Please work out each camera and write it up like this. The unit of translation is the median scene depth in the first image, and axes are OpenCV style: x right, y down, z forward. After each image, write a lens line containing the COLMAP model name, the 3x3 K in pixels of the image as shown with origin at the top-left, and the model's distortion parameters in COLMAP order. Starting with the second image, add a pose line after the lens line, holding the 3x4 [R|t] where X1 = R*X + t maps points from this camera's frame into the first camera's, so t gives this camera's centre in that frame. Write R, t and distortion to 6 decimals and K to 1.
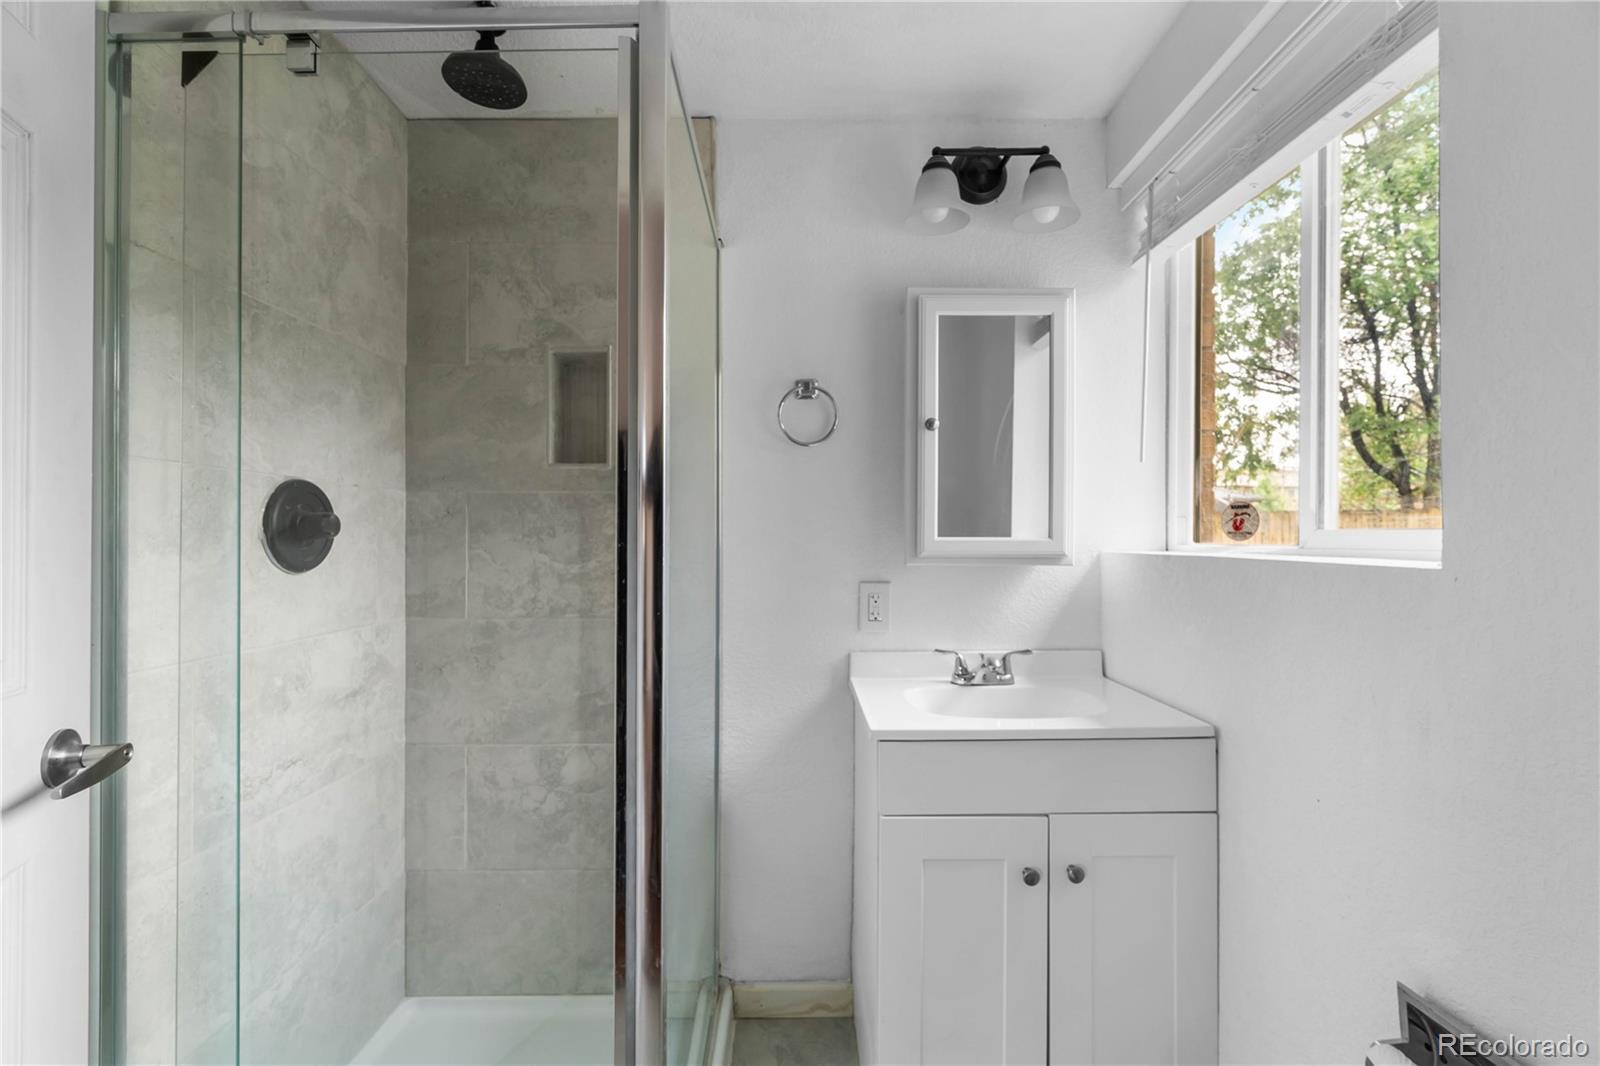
lens RADIAL K [[674.3, 0, 795.3], [0, 674.3, 524.4], [0, 0, 1]] dist [-0.007610, 0.000019]
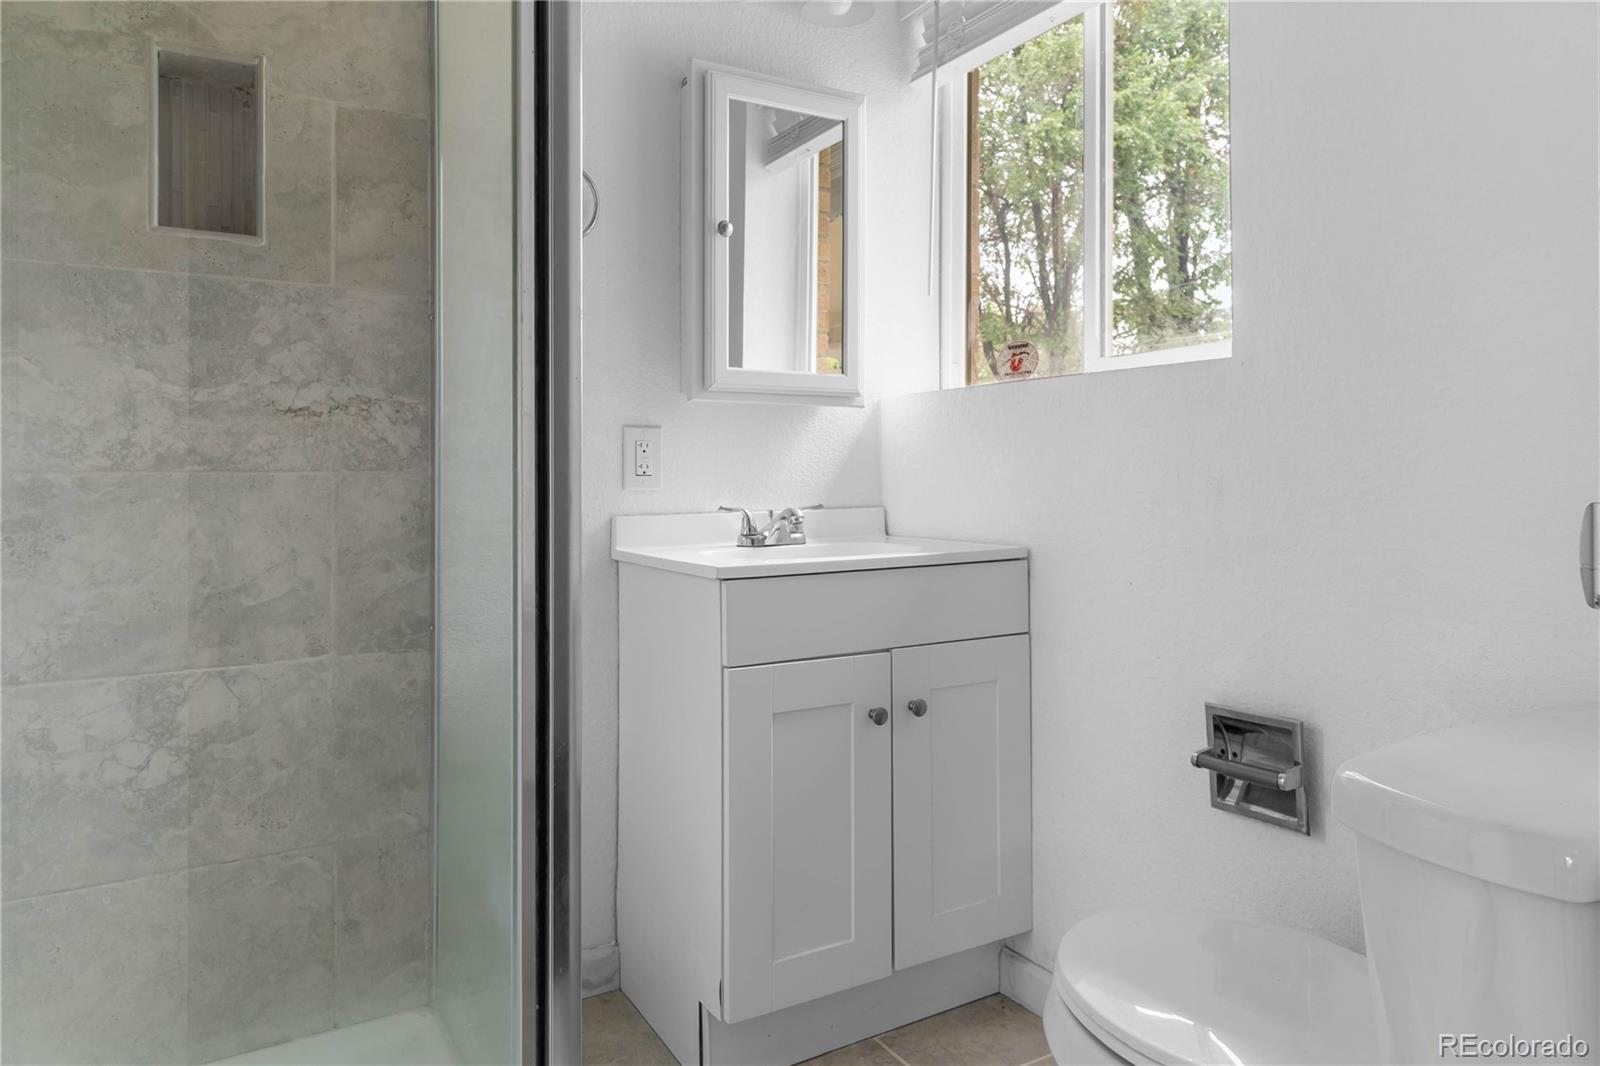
lens RADIAL K [[995.2, 0, 800.5], [0, 995.2, 441.9], [0, 0, 1]] dist [-0.004768, -0.000312]
pose [[0.870875, 0.008895, 0.491424, -0.297720], [-0.004795, 0.999942, -0.009603, 0.117502], [-0.491481, 0.006007, 0.870867, -0.095858]]
